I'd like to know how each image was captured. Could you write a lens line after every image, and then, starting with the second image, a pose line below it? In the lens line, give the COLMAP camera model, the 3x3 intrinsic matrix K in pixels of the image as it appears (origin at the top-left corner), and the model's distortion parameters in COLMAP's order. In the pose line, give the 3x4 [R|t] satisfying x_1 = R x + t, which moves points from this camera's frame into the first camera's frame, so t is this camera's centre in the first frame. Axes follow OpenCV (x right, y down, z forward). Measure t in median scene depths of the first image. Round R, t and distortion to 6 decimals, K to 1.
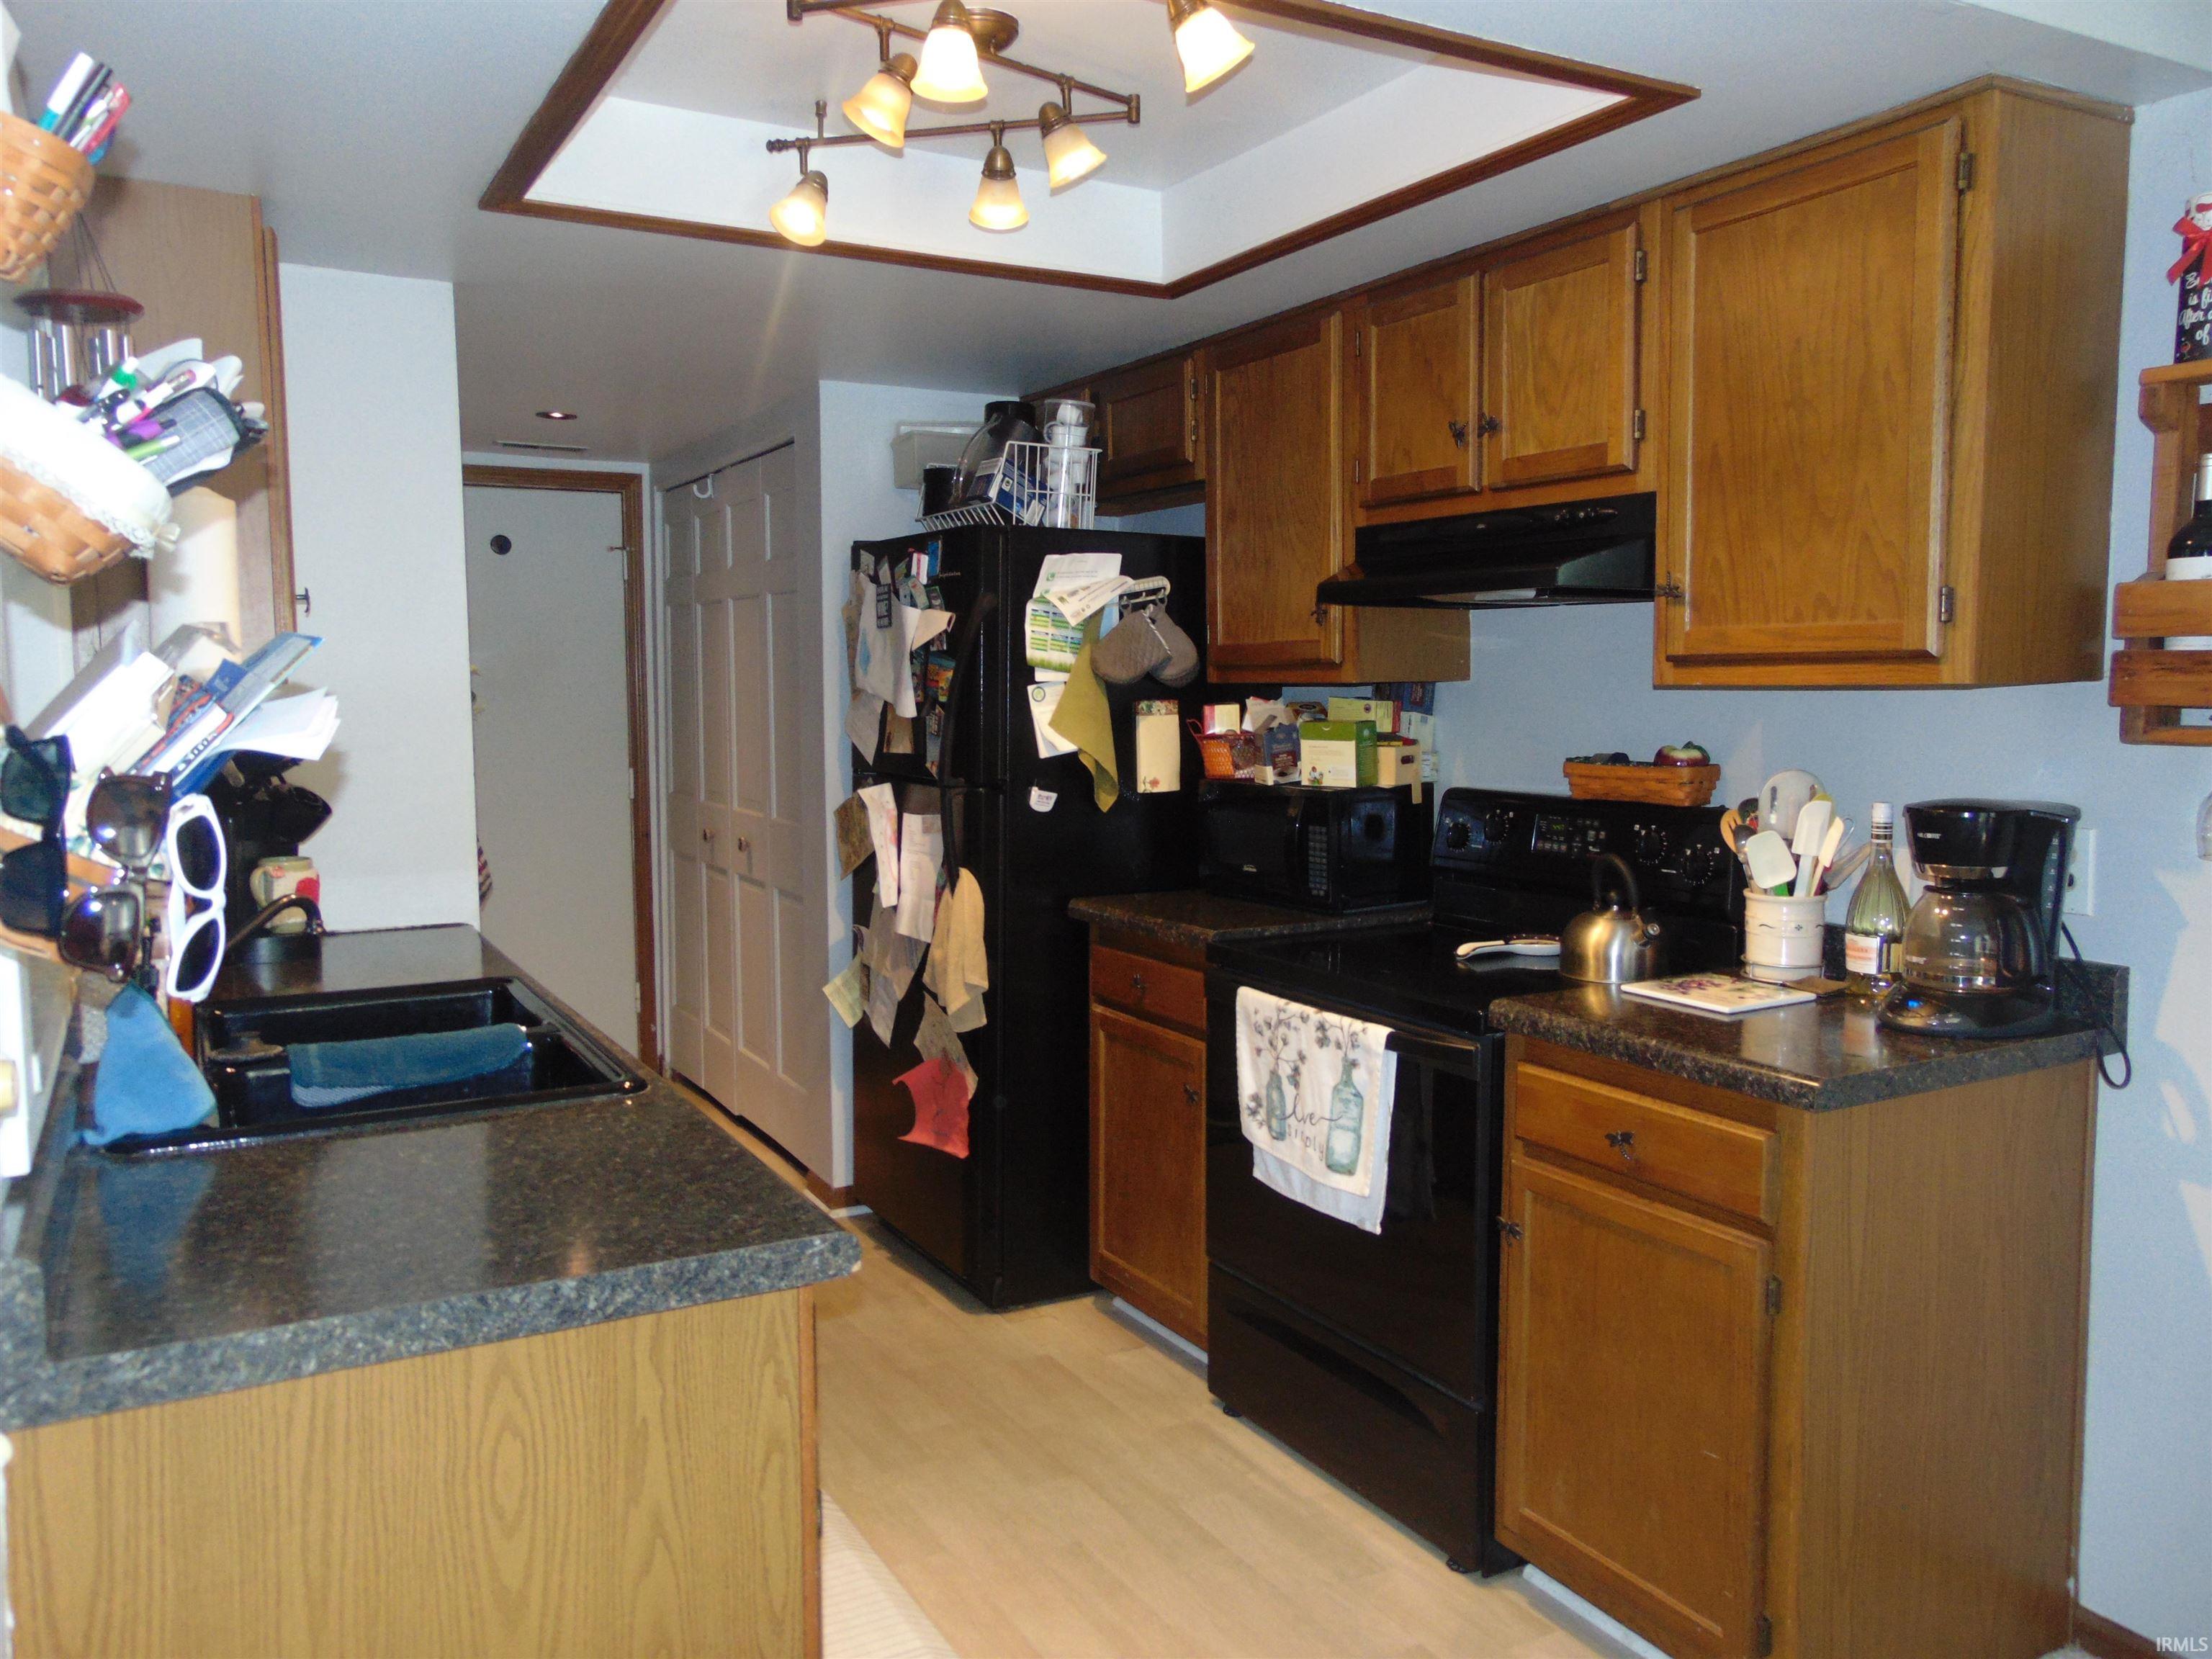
lens RADIAL K [[1650.2, 0, 1108.0], [0, 1650.2, 817.6], [0, 0, 1]] dist [0.000011, 0.006255]
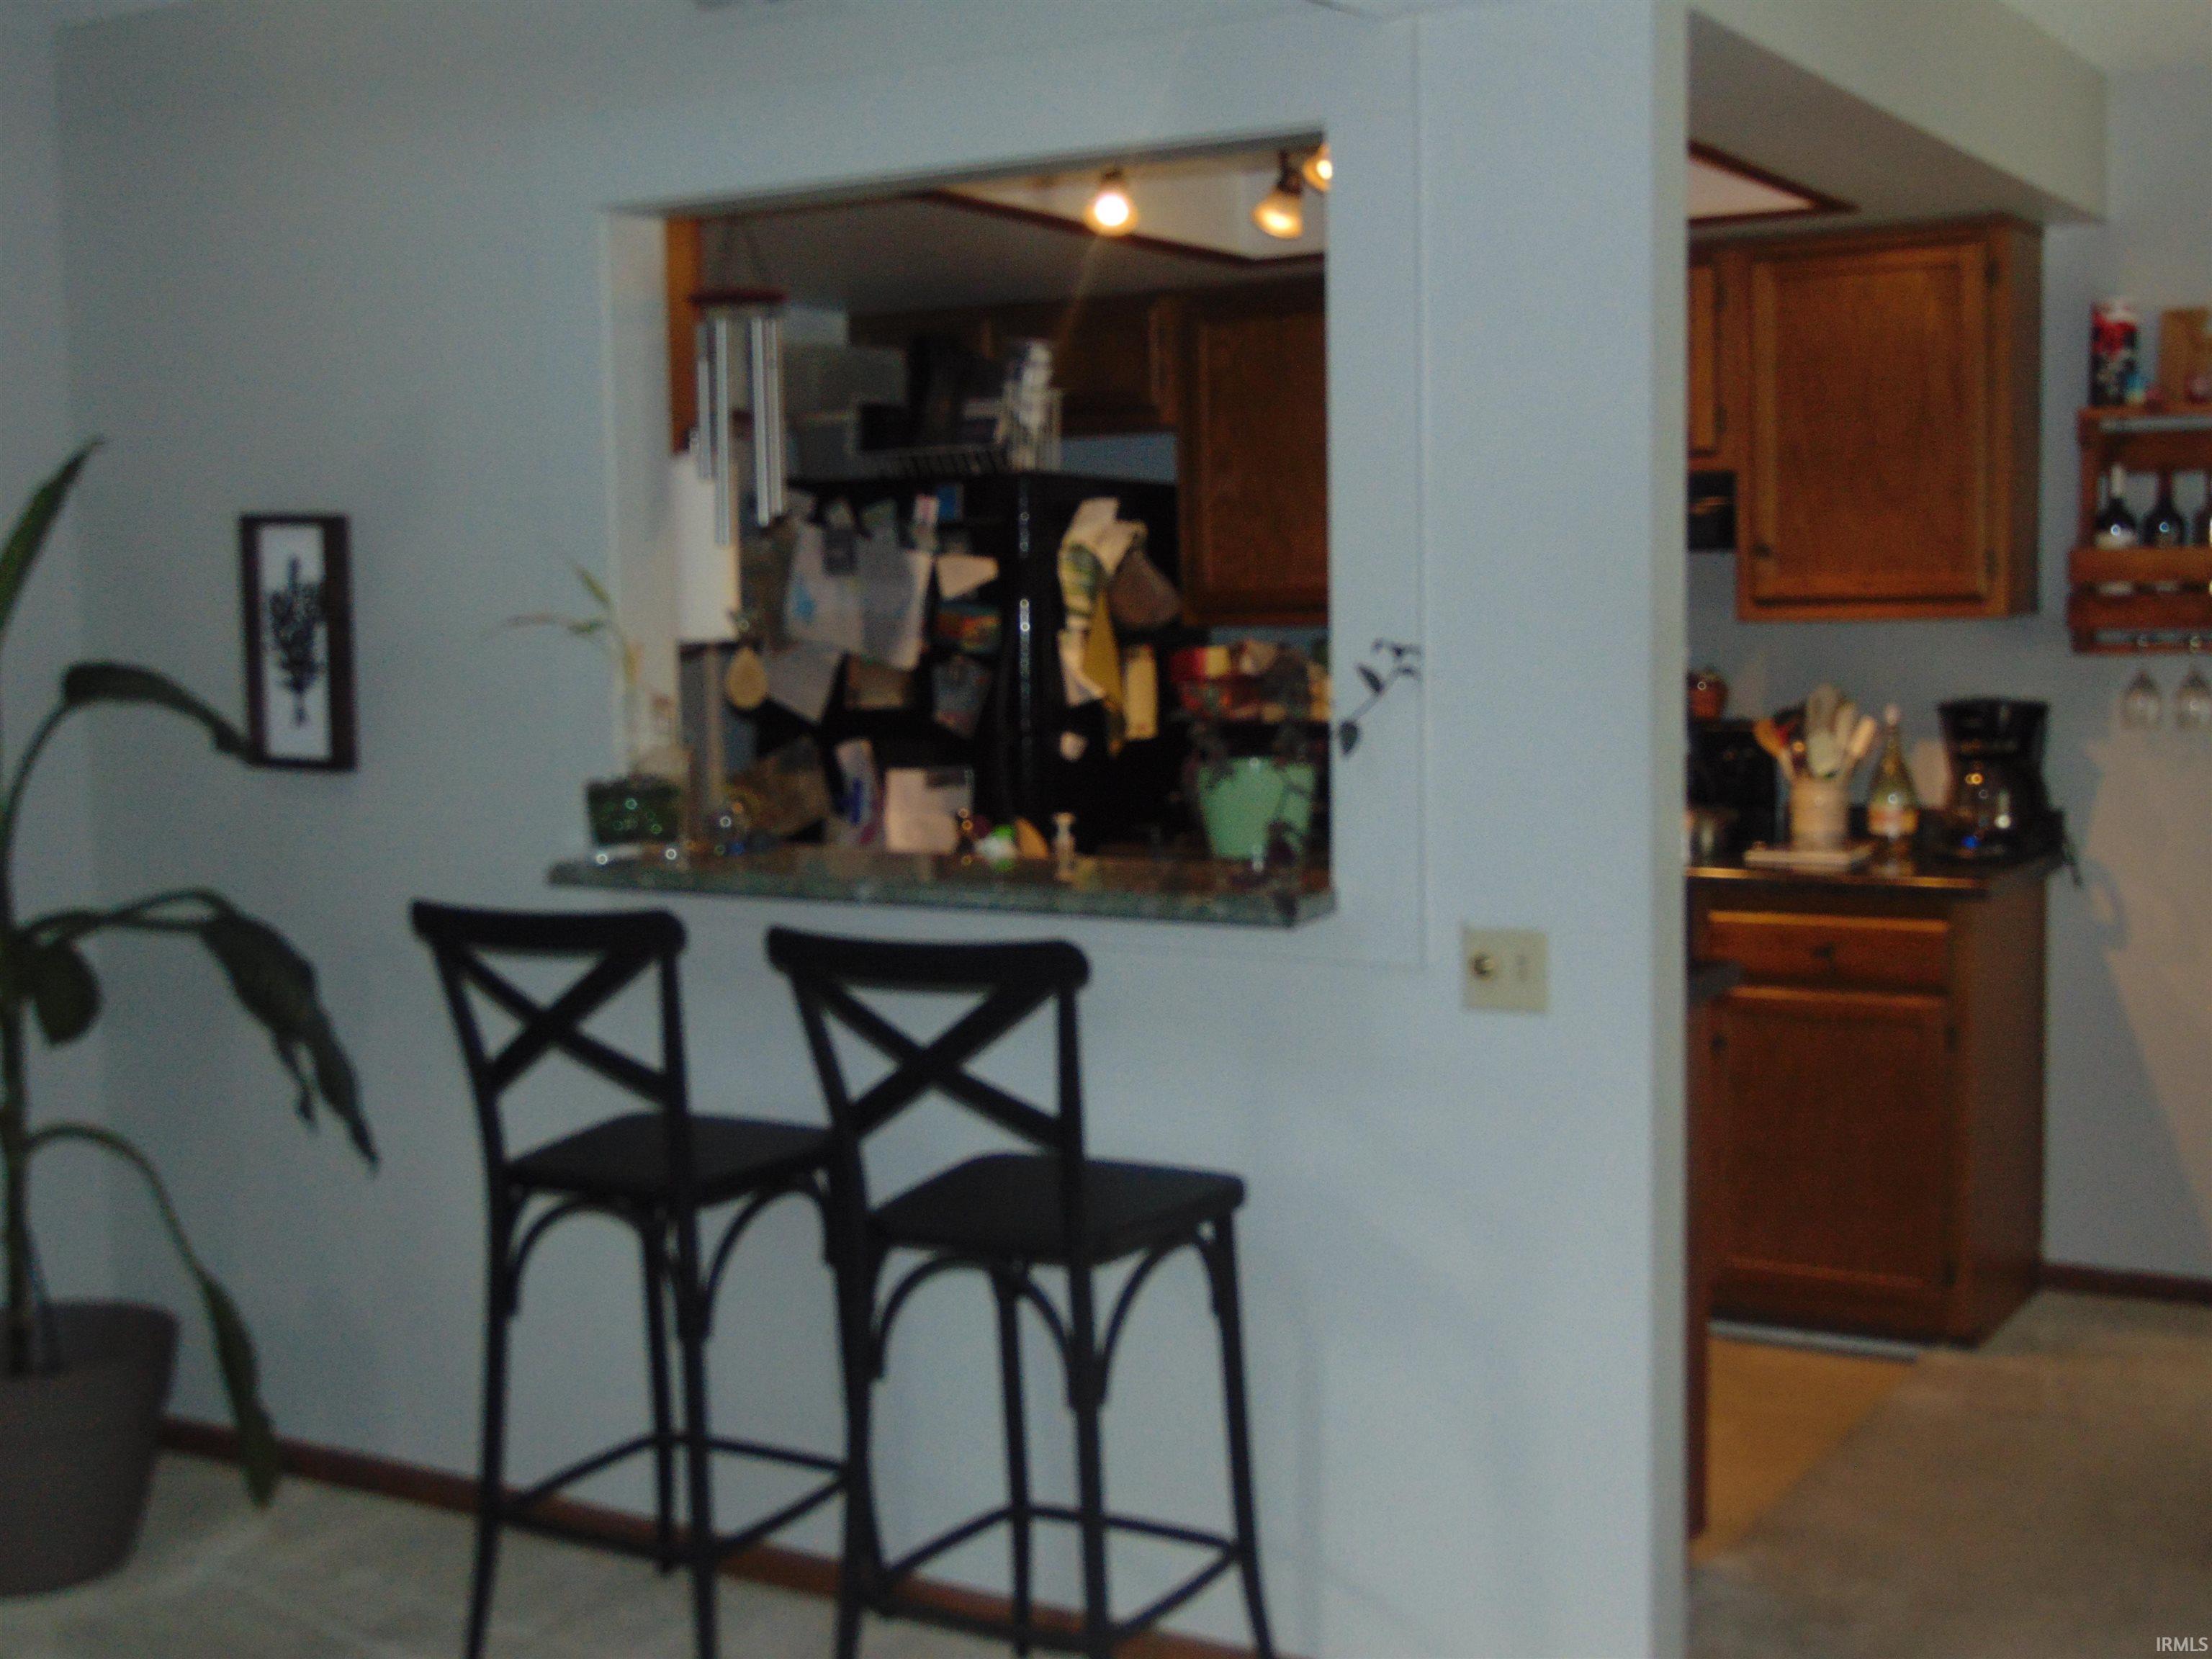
lens RADIAL K [[2699.1, 0, 1106.0], [0, 2699.1, 829.5], [0, 0, 1]] dist [-0.019104, -0.010223]
pose [[0.866758, -0.054295, 0.495765, -1.080681], [0.056647, 0.998341, 0.010299, 0.029444], [-0.495502, 0.019157, 0.868395, -0.540267]]
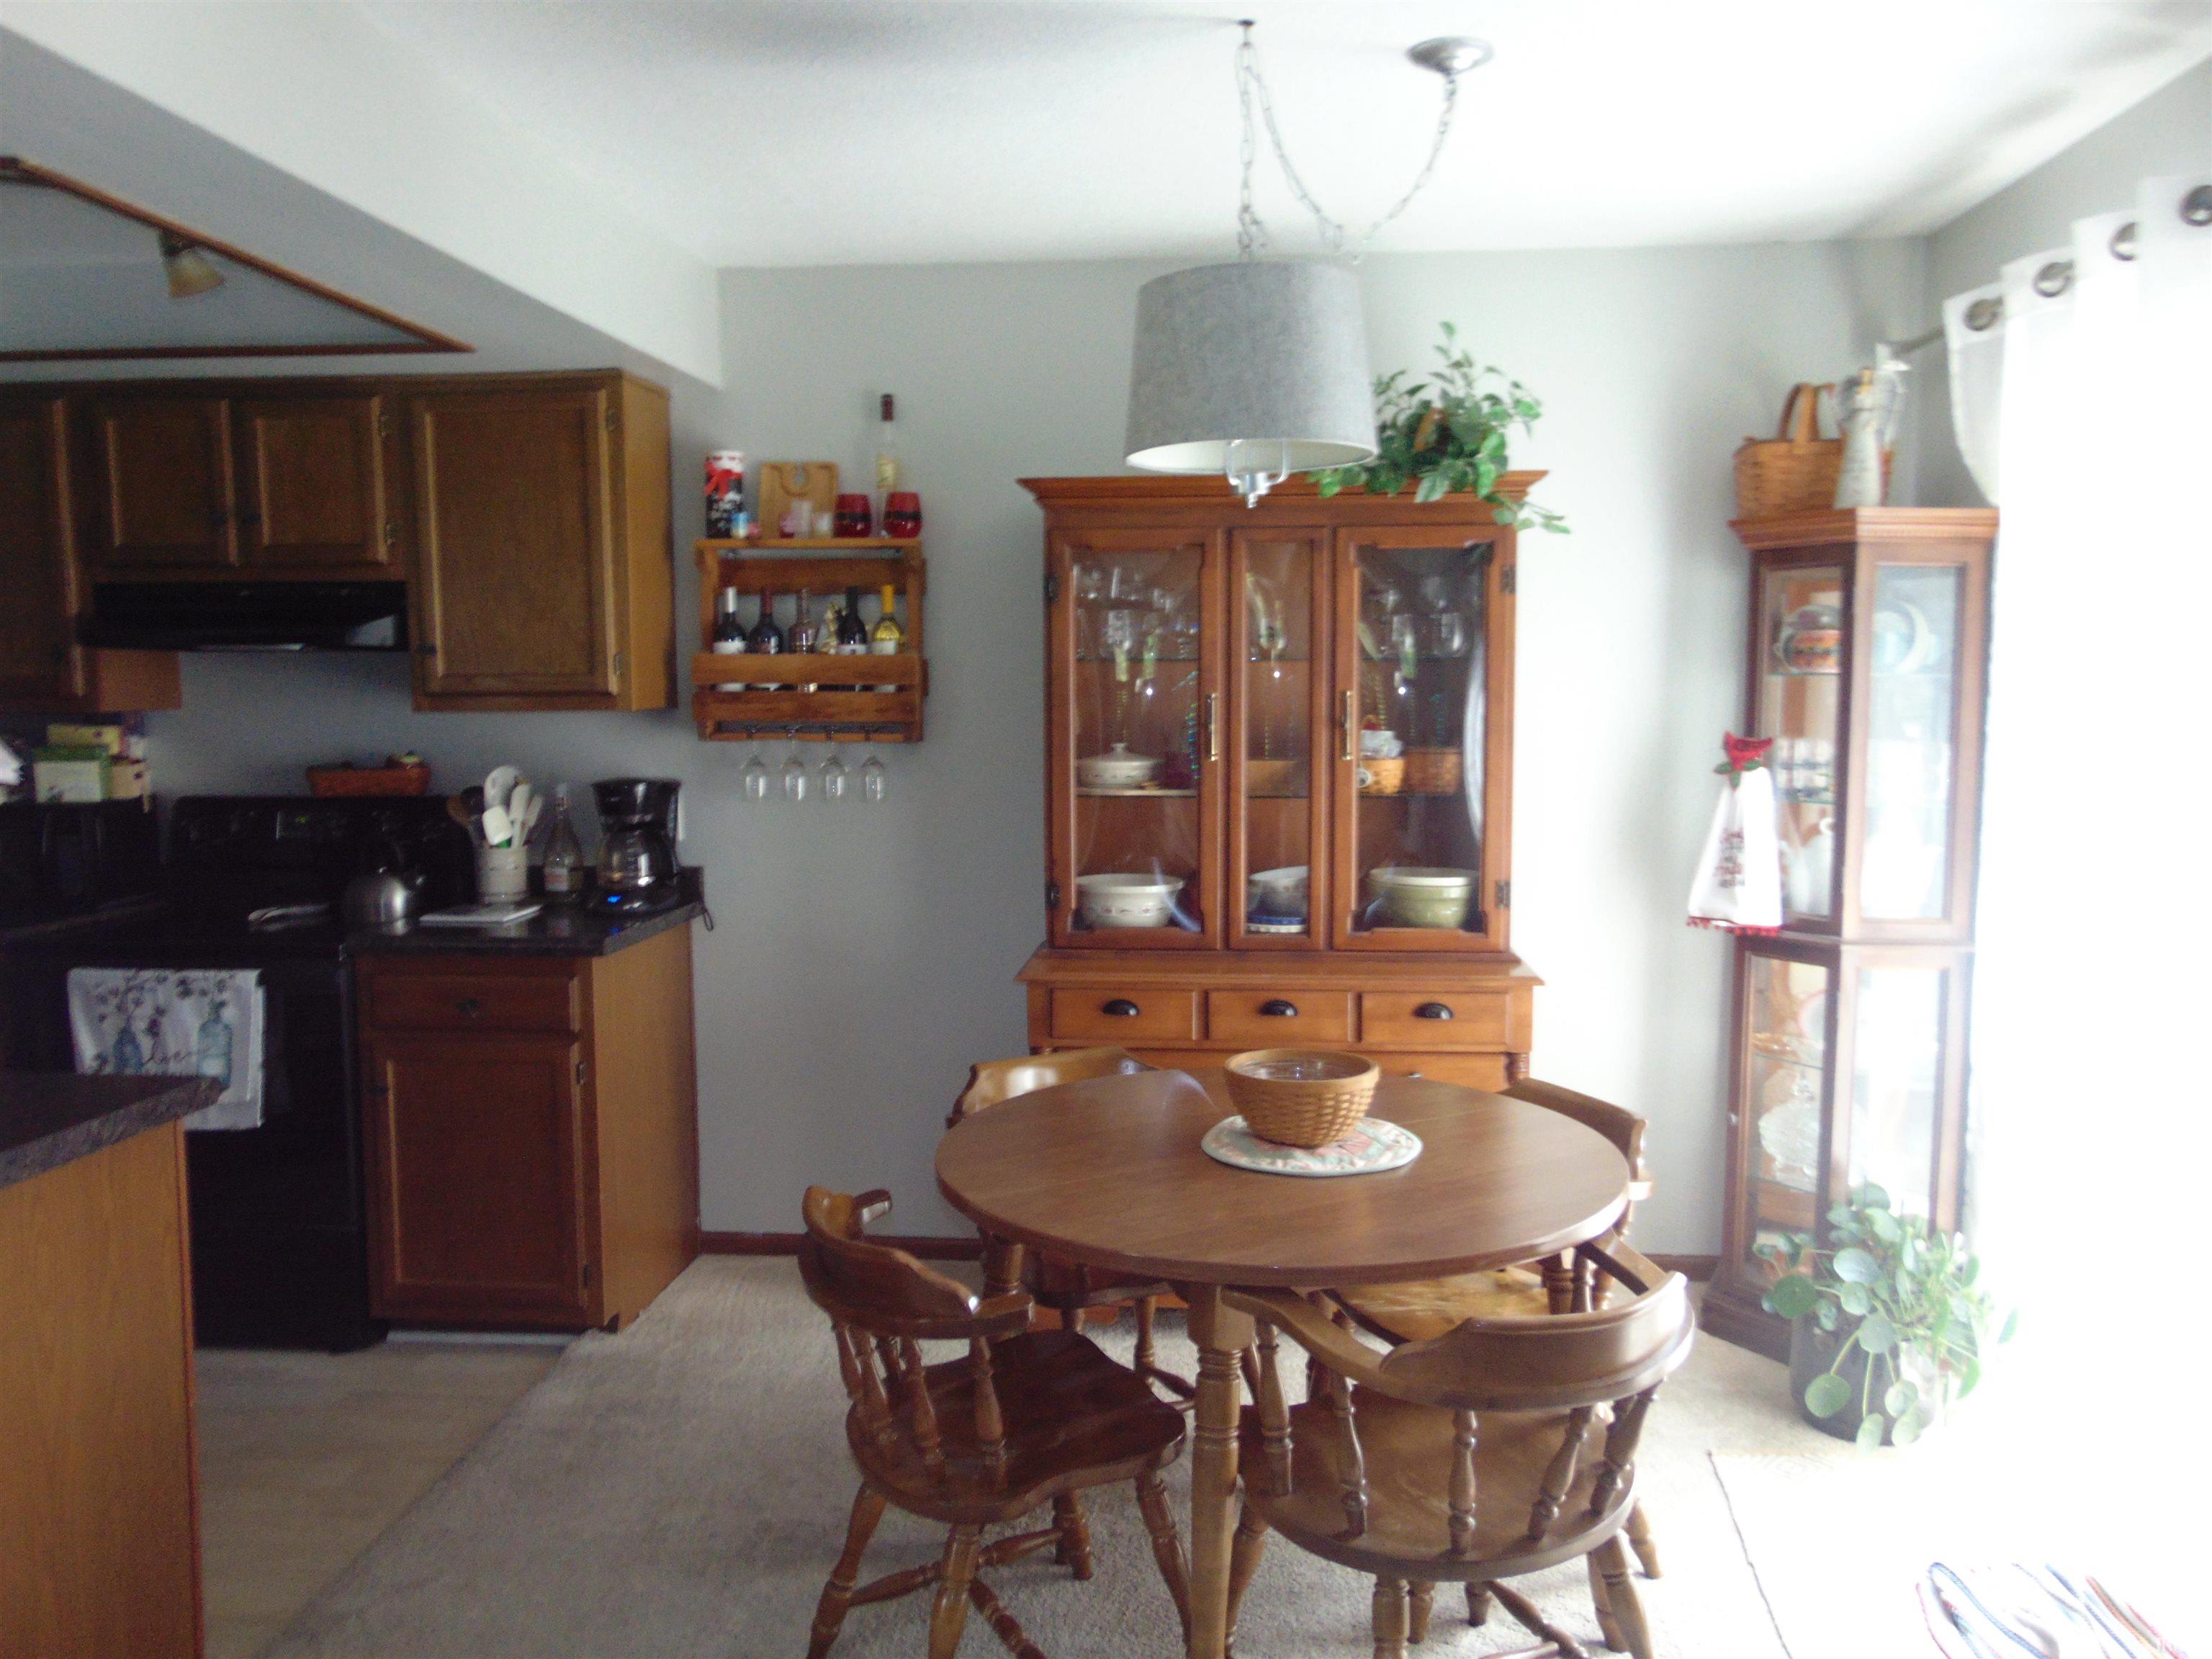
lens RADIAL K [[1650.2, 0, 1108.0], [0, 1650.2, 817.6], [0, 0, 1]] dist [0.000011, 0.006255]
pose [[0.552749, -0.065171, 0.830796, -0.520379], [0.072952, 0.996894, 0.029664, 0.013582], [-0.830149, 0.044211, 0.555786, -0.305540]]
